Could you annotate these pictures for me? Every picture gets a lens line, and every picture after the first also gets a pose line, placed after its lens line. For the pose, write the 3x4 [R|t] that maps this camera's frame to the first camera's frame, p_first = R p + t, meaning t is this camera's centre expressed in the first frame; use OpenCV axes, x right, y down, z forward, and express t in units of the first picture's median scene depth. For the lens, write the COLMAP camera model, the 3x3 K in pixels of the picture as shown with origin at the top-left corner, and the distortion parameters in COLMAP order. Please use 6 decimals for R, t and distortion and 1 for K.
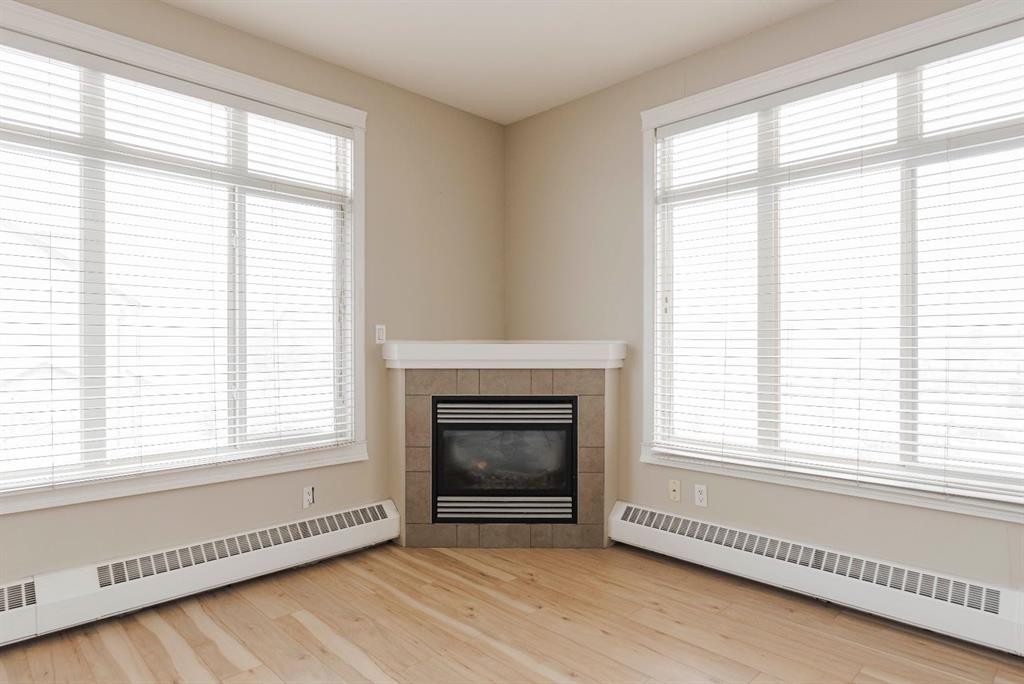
lens RADIAL K [[592.0, 0, 513.8], [0, 592.0, 346.6], [0, 0, 1]] dist [-0.000357, -0.000305]
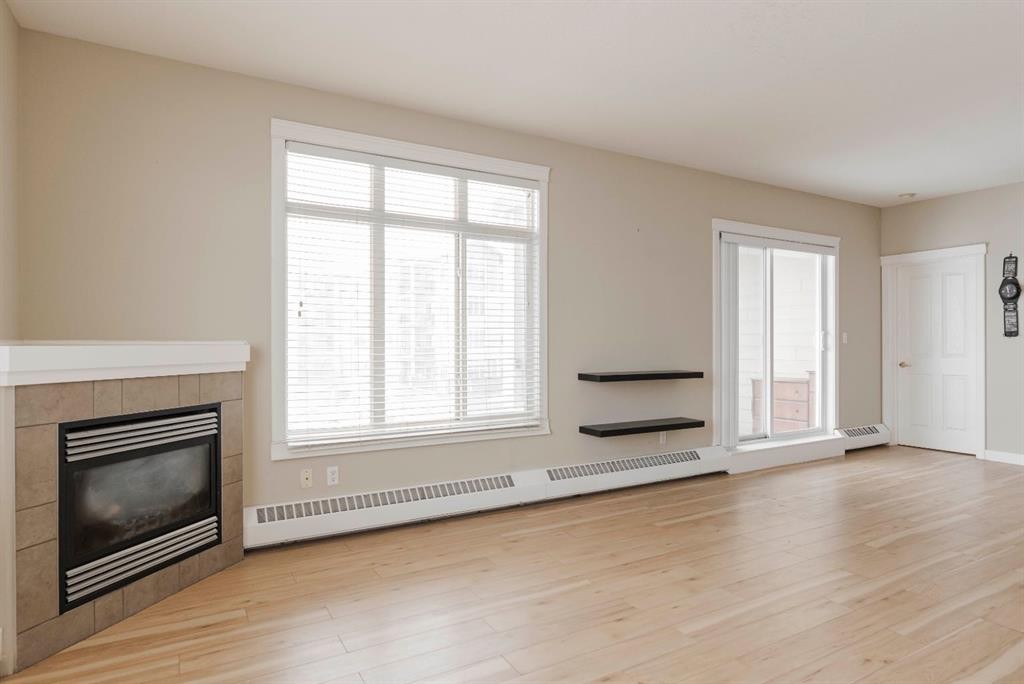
lens RADIAL K [[584.8, 0, 516.0], [0, 584.8, 345.6], [0, 0, 1]] dist [-0.004681, -0.000602]
pose [[0.241599, -0.002034, 0.970374, -0.651863], [0.004425, 0.999990, 0.000994, -0.002423], [-0.970366, 0.004053, 0.241606, 0.344774]]
